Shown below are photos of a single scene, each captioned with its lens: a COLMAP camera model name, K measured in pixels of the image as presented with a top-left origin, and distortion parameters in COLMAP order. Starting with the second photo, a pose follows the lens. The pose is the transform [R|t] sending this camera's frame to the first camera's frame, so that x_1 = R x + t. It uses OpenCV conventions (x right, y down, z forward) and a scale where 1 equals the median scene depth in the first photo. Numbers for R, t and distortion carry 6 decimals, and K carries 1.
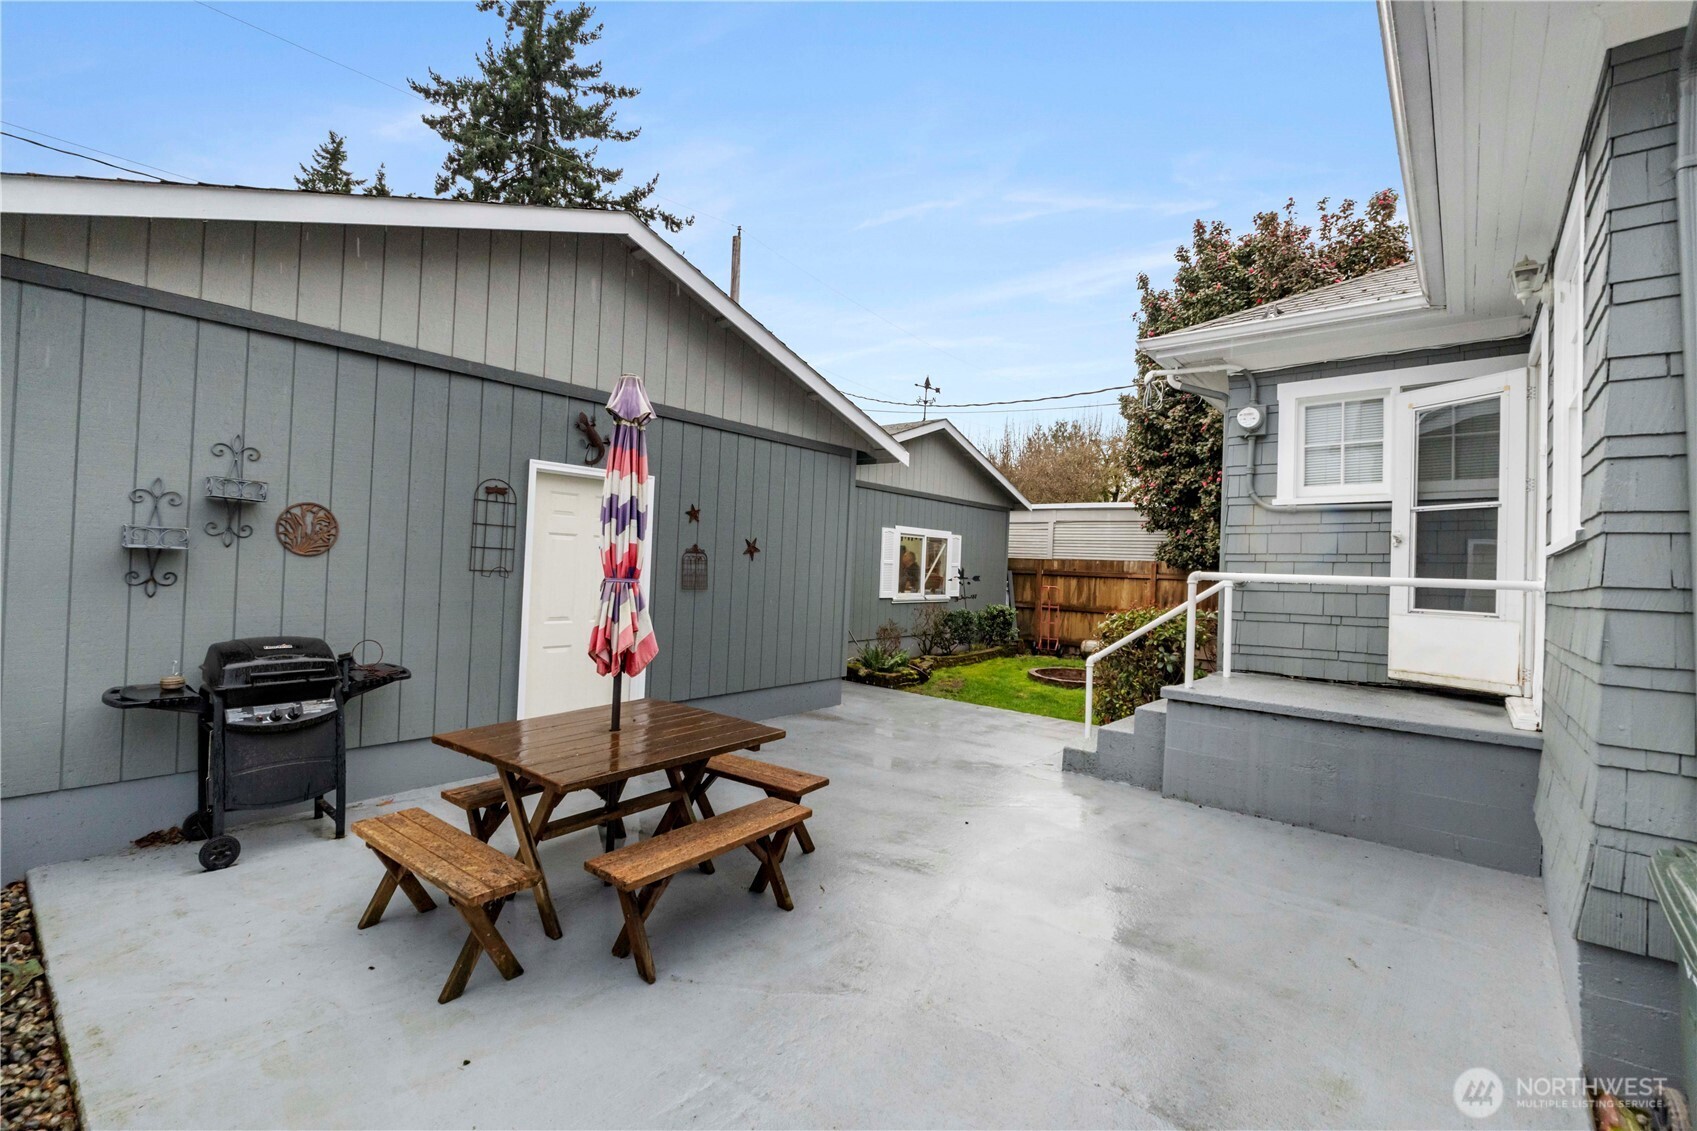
lens RADIAL K [[753.3, 0, 848.5], [0, 753.3, 565.5], [0, 0, 1]] dist [-0.002155, -0.000199]
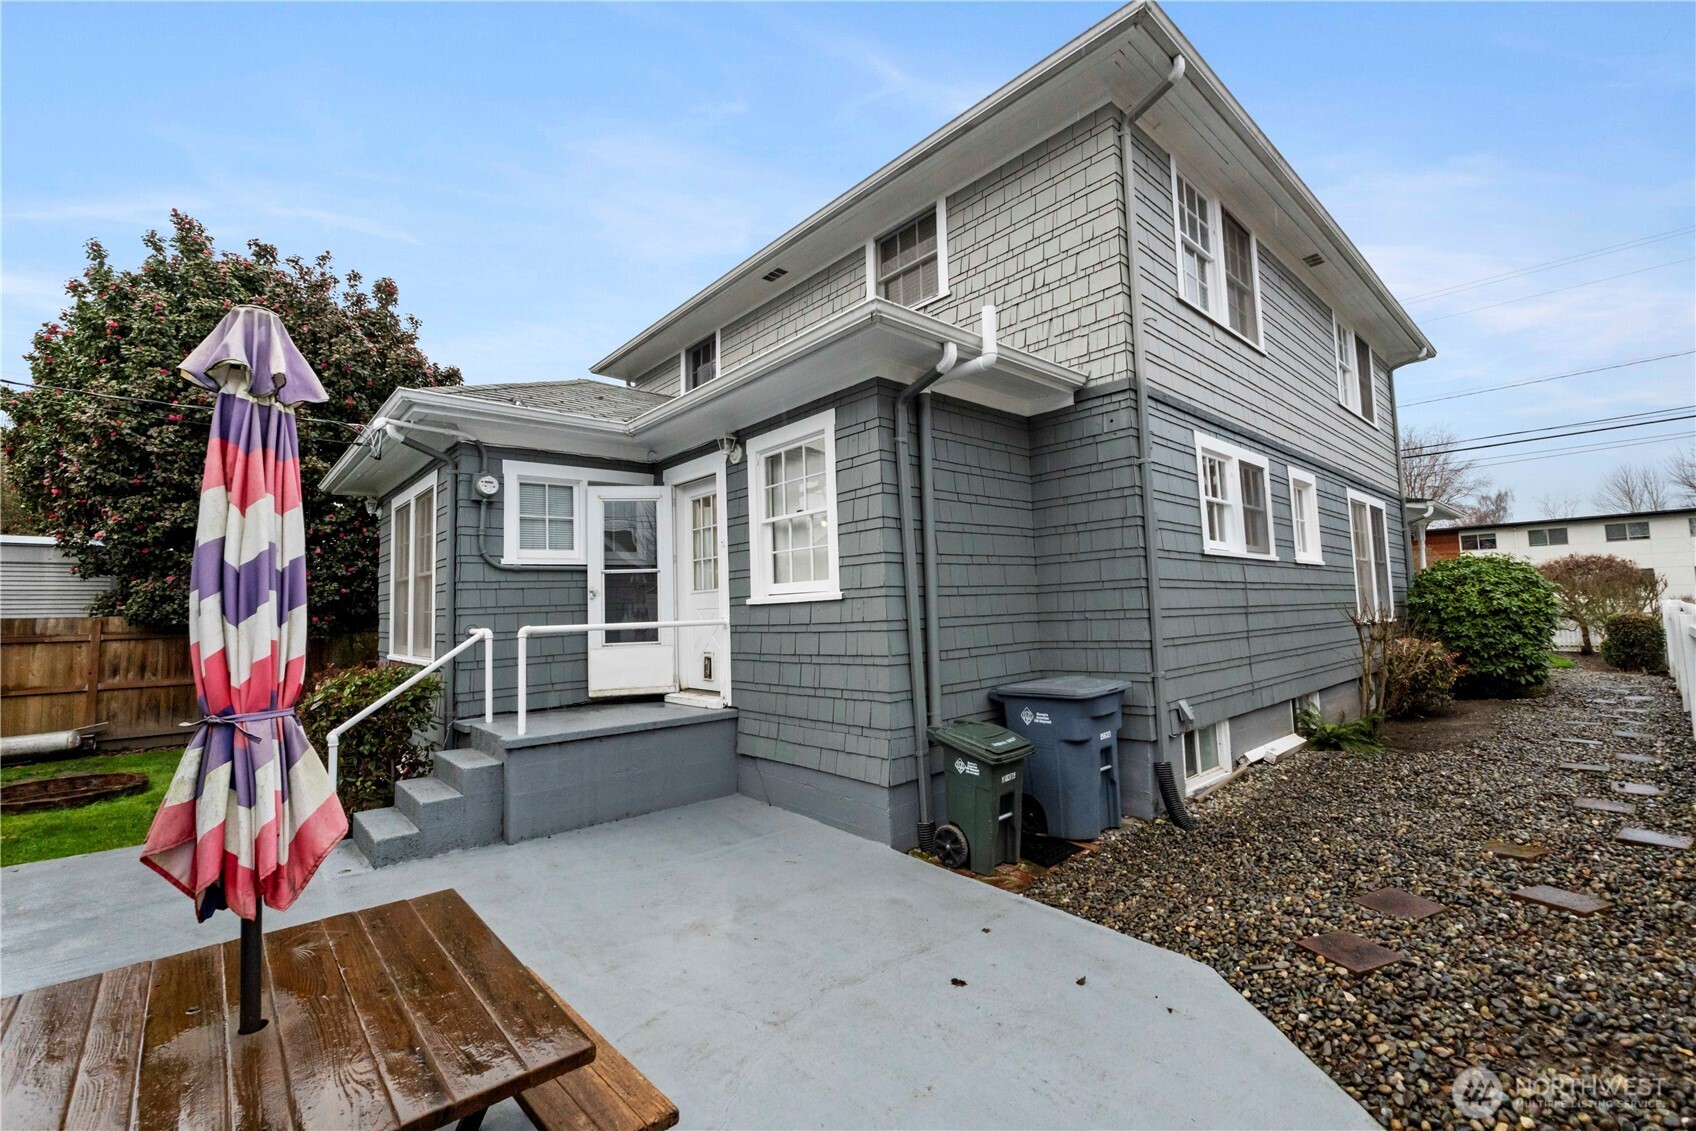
lens RADIAL K [[712.7, 0, 848.0], [0, 712.7, 565.5], [0, 0, 1]] dist [-0.002004, -0.000367]
pose [[0.145006, 0.023801, 0.989144, -0.452630], [0.030716, 0.999120, -0.028544, -0.032909], [-0.988954, 0.034521, 0.144148, 0.343058]]
